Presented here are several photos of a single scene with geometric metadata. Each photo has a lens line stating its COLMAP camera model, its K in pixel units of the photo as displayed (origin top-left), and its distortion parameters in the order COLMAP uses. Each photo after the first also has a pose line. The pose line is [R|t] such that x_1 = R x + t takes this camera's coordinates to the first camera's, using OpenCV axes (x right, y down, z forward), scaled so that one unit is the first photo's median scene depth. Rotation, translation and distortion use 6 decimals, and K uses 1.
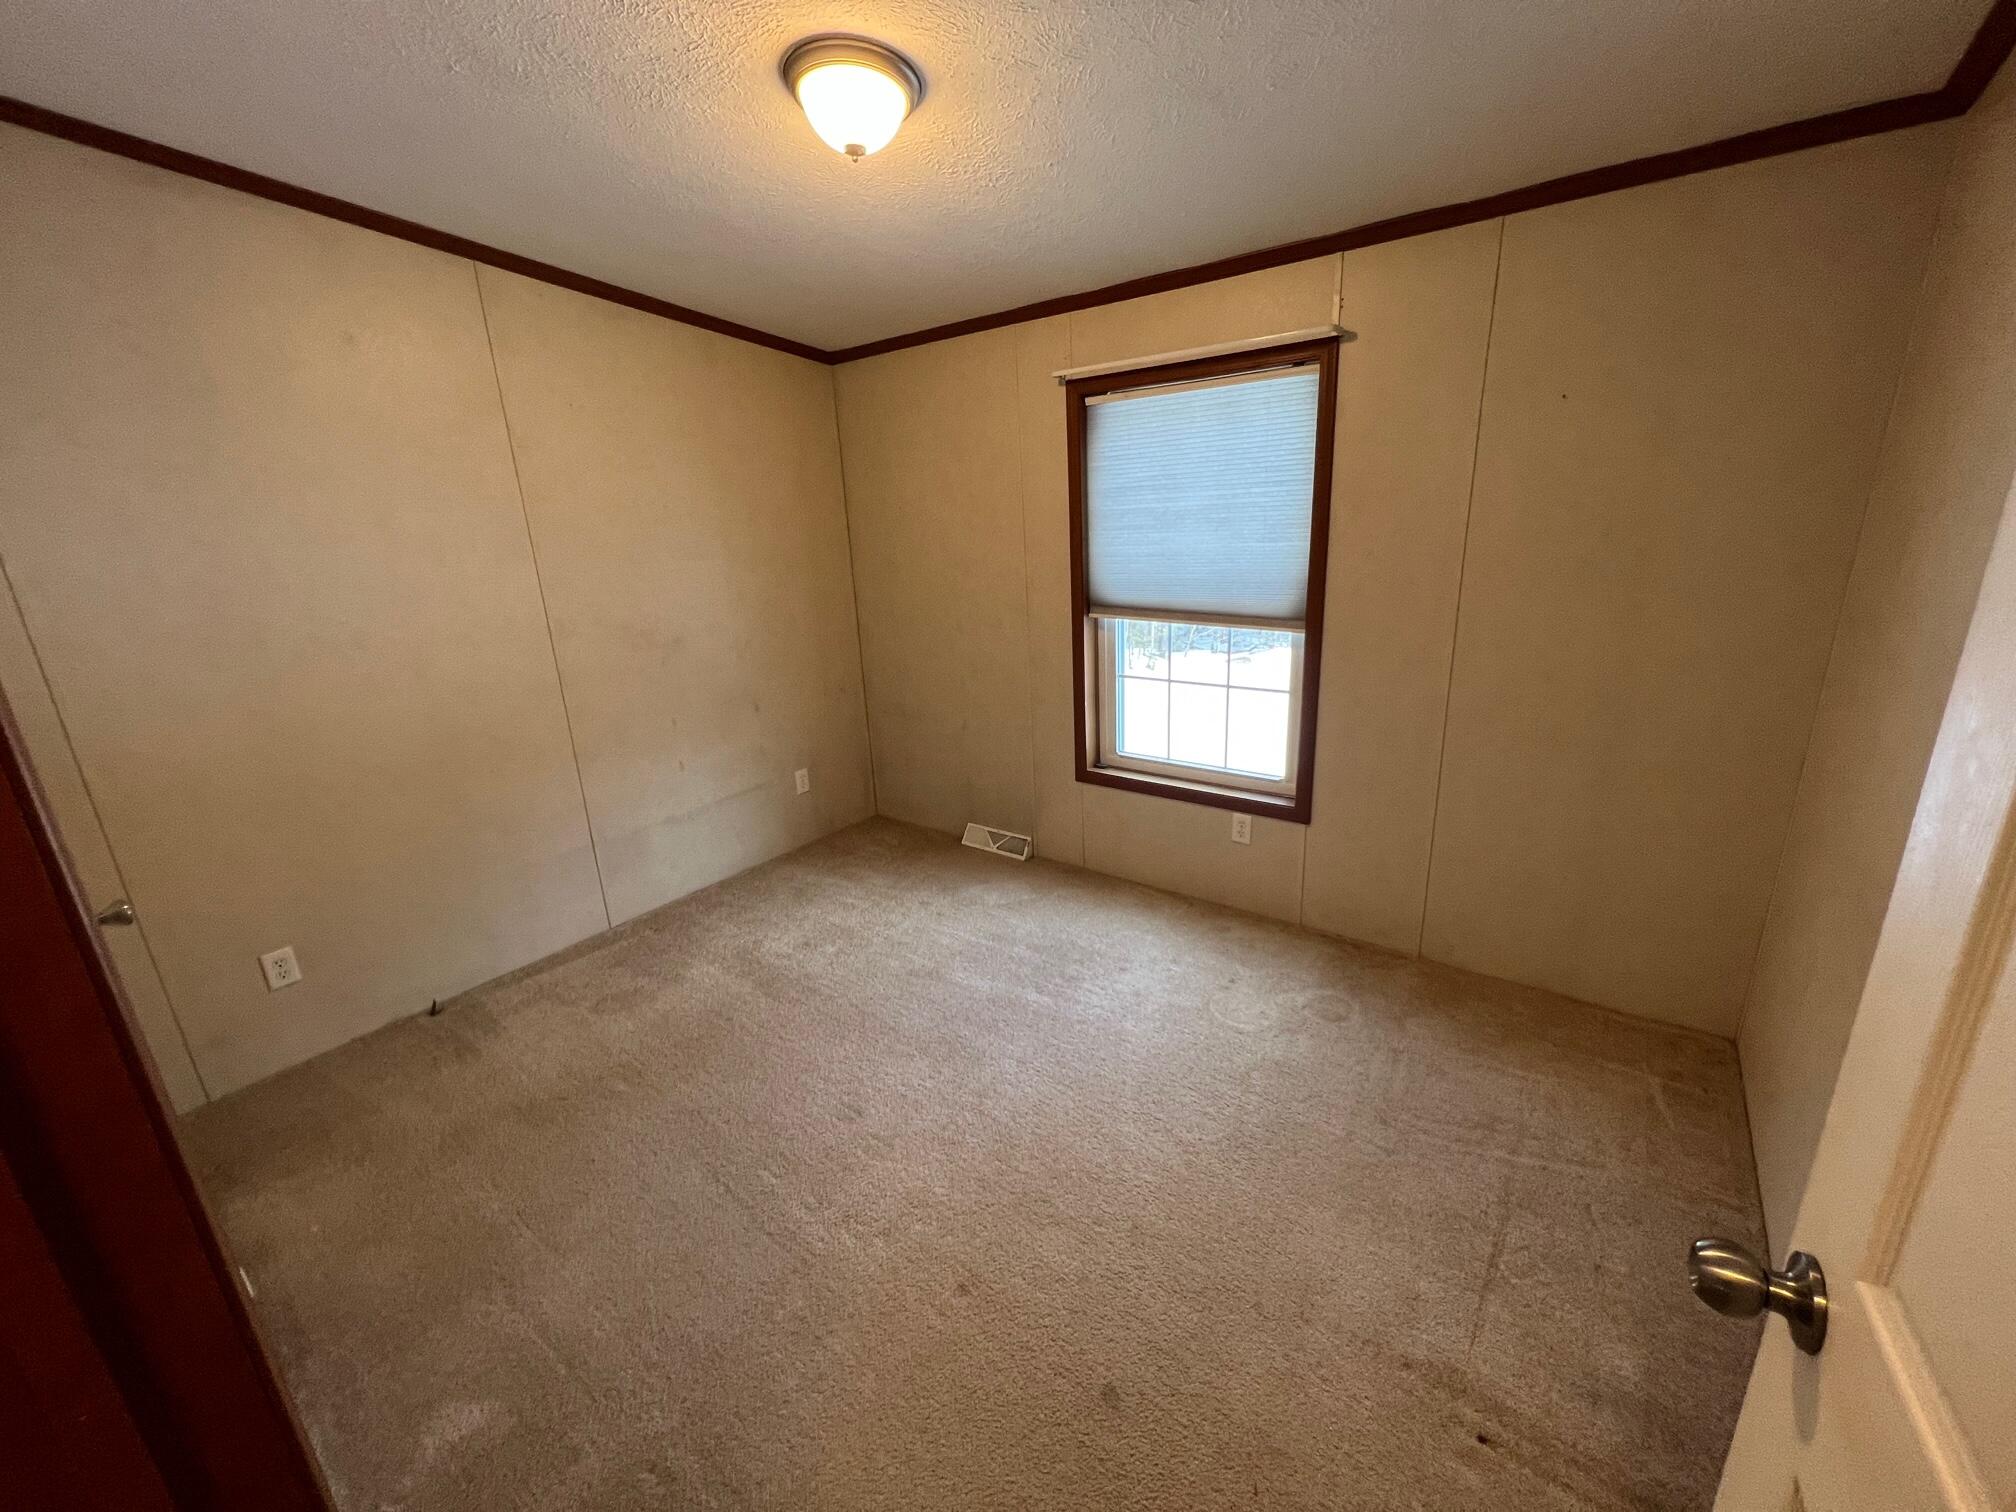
lens RADIAL K [[803.3, 0, 1003.3], [0, 803.3, 751.3], [0, 0, 1]] dist [-0.002466, 0.000046]
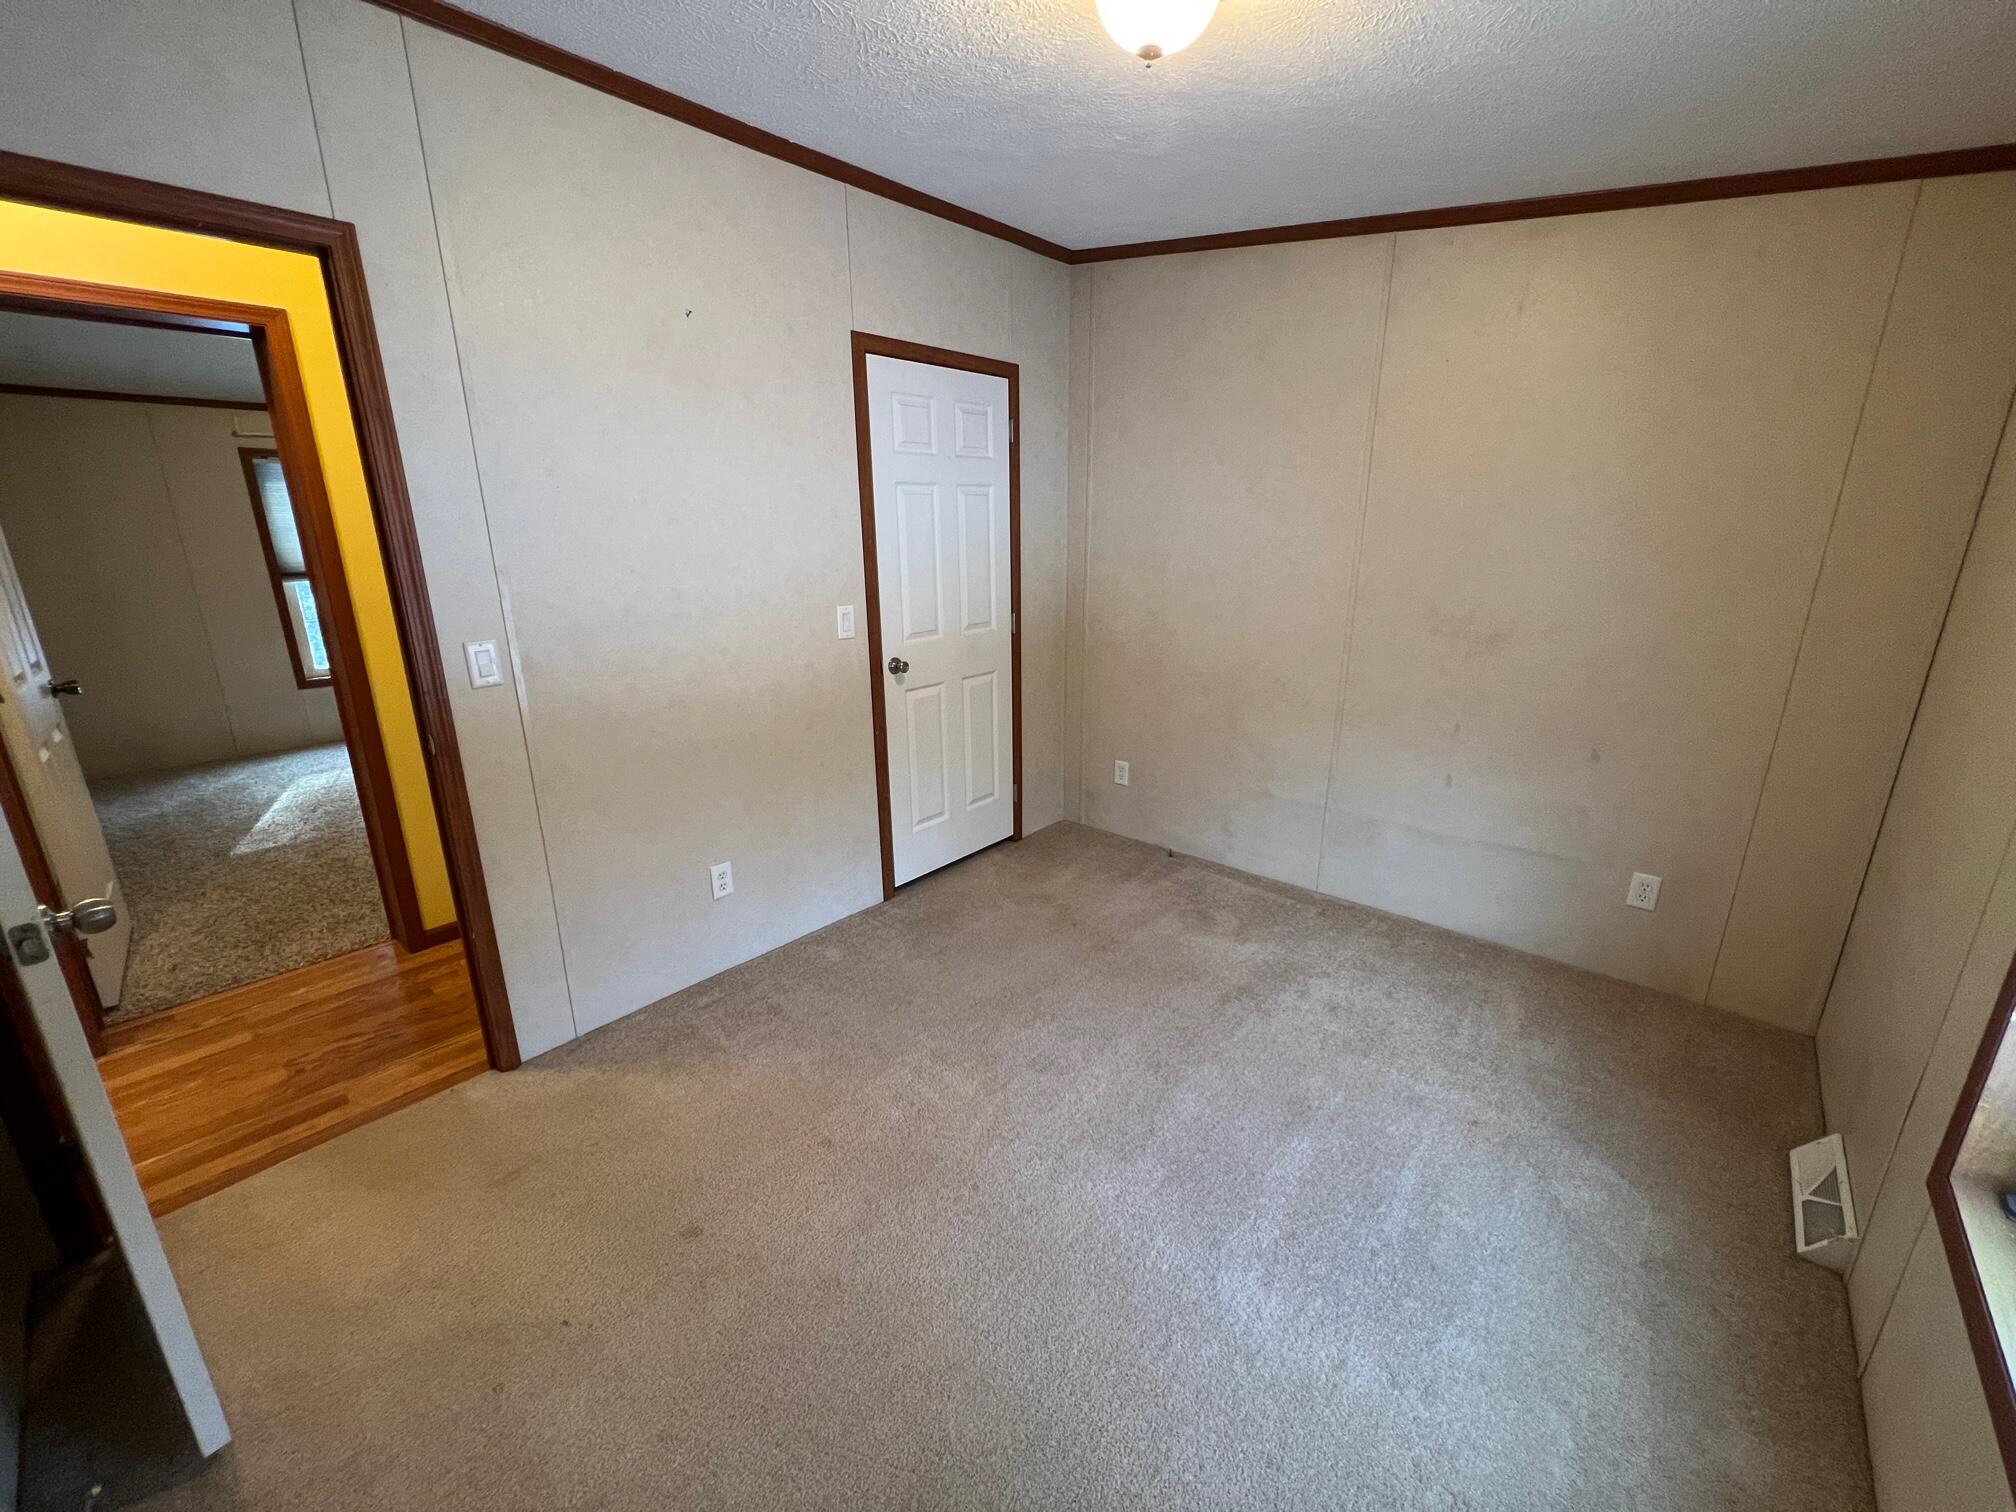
lens RADIAL K [[803.3, 0, 1001.3], [0, 803.3, 752.1], [0, 0, 1]] dist [-0.002466, 0.000046]
pose [[-0.073467, 0.317383, -0.945447, 0.460115], [-0.276921, 0.904238, 0.325067, -0.164370], [0.958080, 0.285696, 0.021458, 0.561290]]
